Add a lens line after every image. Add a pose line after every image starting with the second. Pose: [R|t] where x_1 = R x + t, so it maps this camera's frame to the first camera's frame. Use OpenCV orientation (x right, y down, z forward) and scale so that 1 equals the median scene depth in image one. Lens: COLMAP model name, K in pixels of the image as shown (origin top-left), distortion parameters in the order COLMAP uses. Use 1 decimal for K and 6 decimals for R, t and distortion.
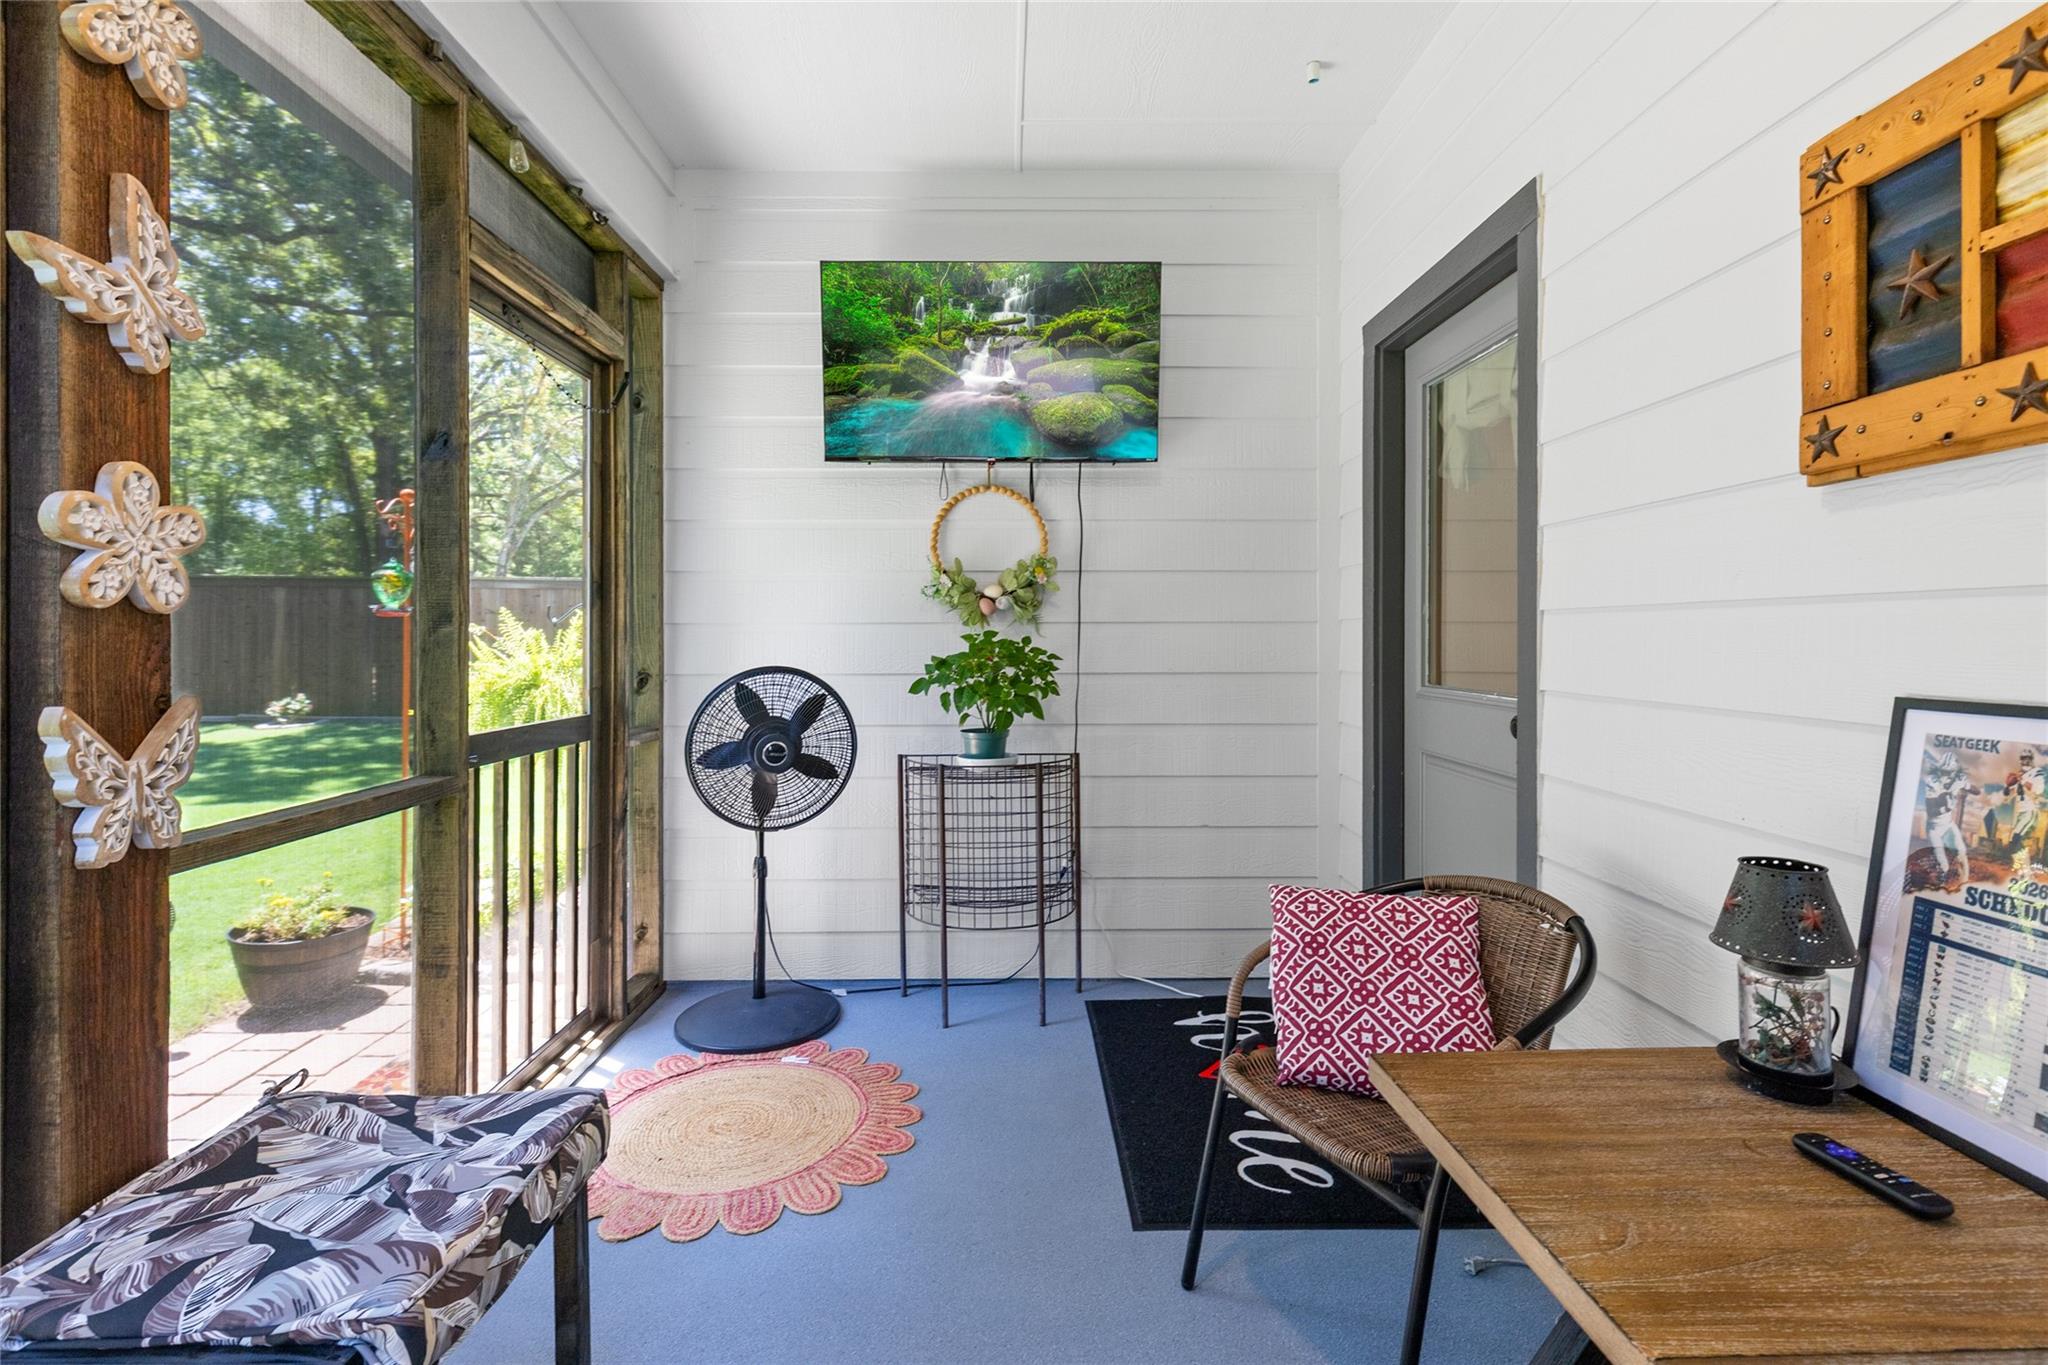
lens RADIAL K [[922.9, 0, 1014.9], [0, 922.9, 671.0], [0, 0, 1]] dist [0.007758, -0.002364]
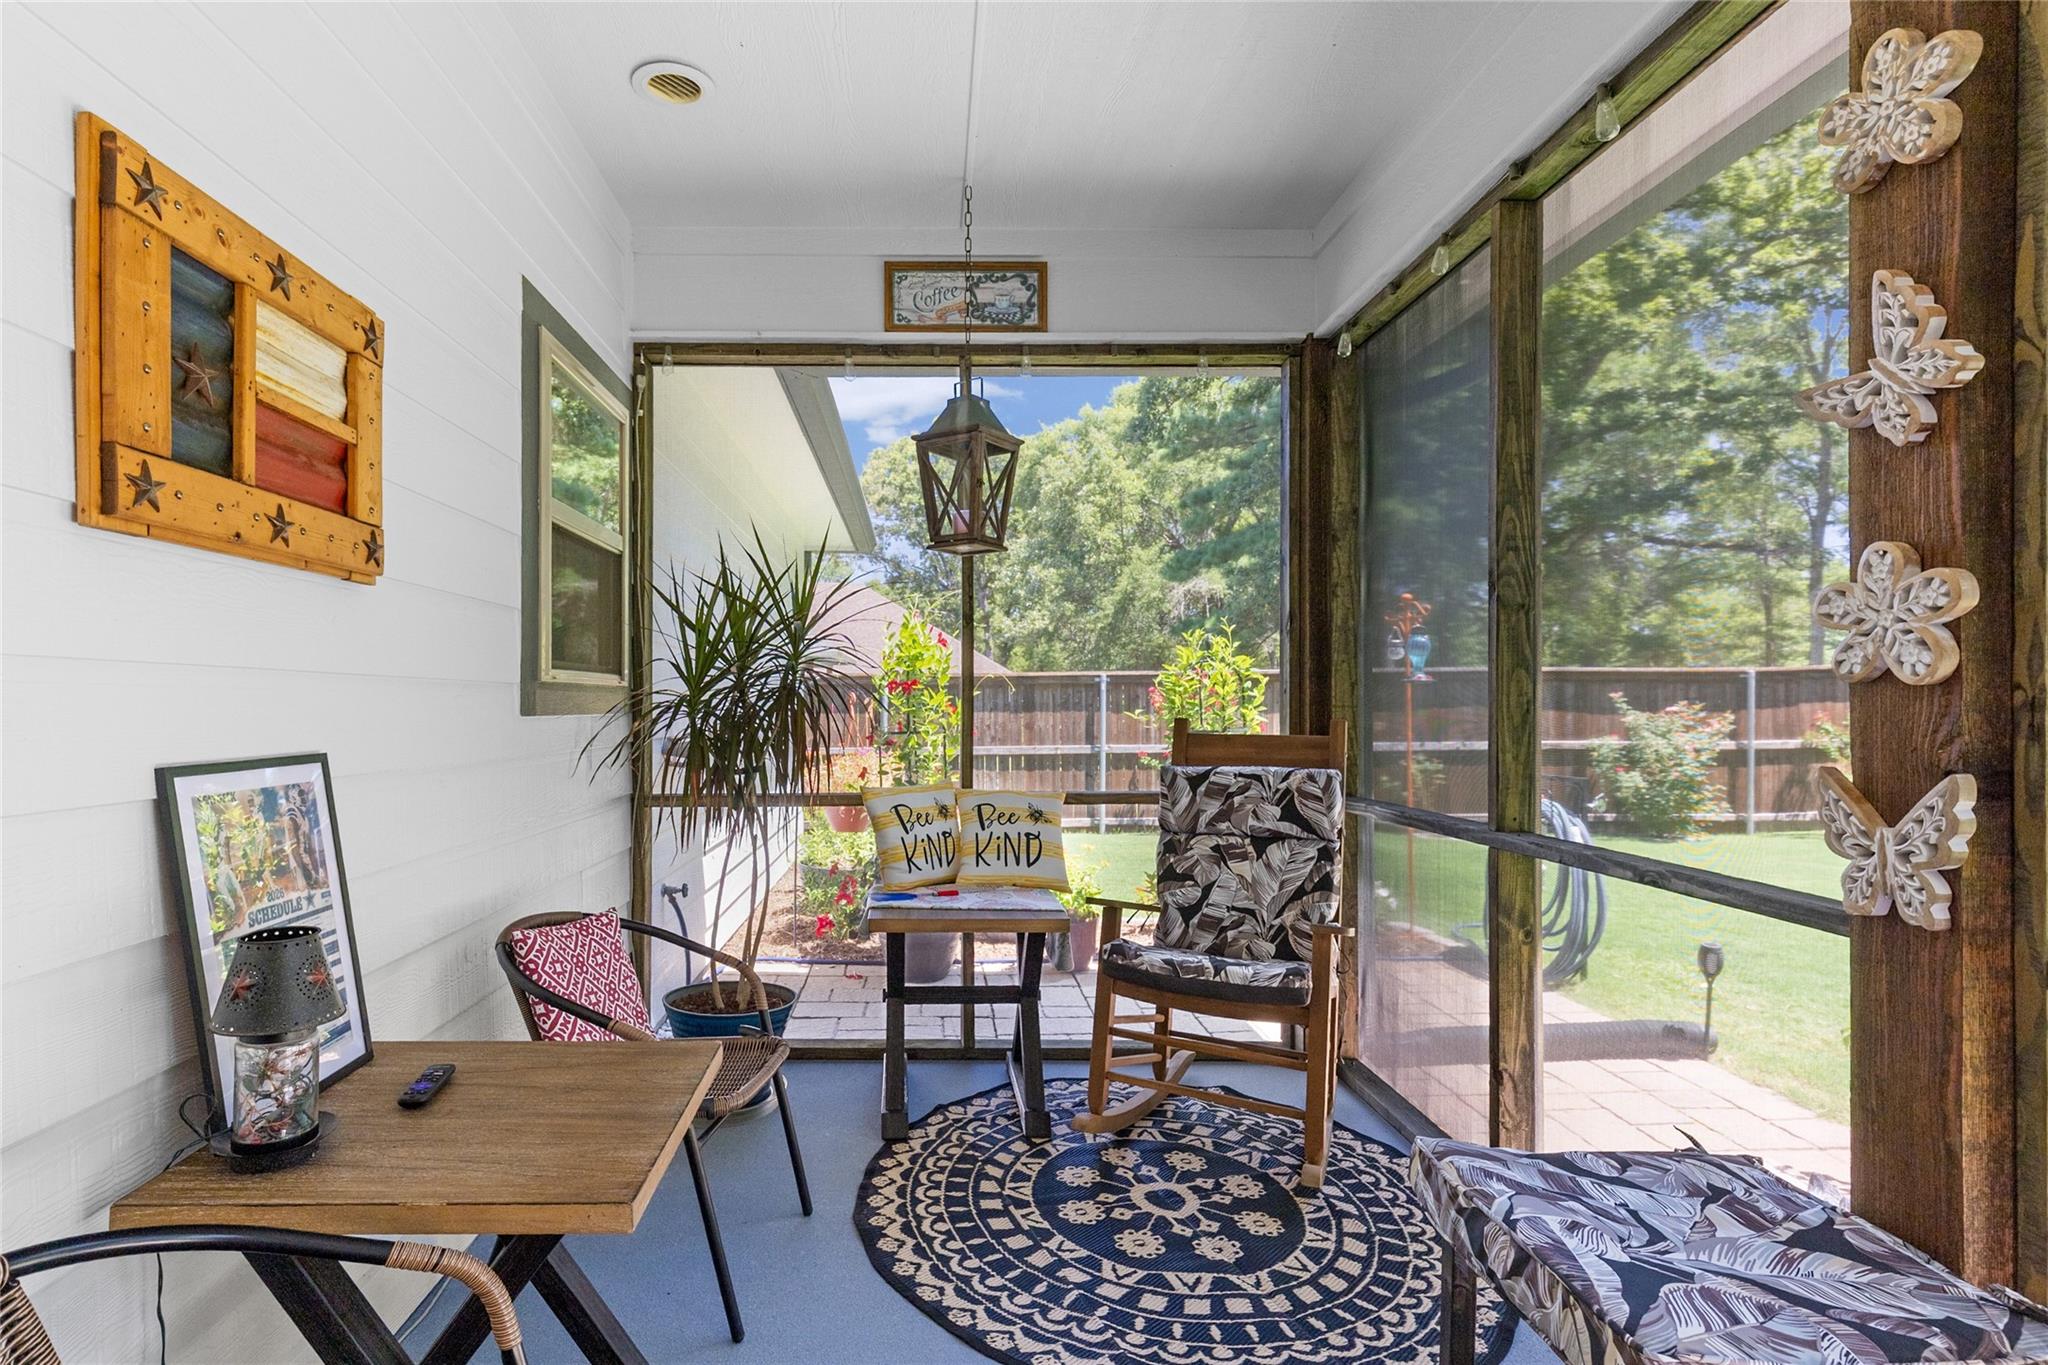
lens RADIAL K [[922.9, 0, 1020.6], [0, 922.9, 690.2], [0, 0, 1]] dist [0.007758, -0.002364]
pose [[-0.997467, -0.002549, -0.071086, 0.089594], [-0.003870, 0.999822, 0.018445, -0.070902], [0.071026, 0.018673, -0.997300, 1.910270]]
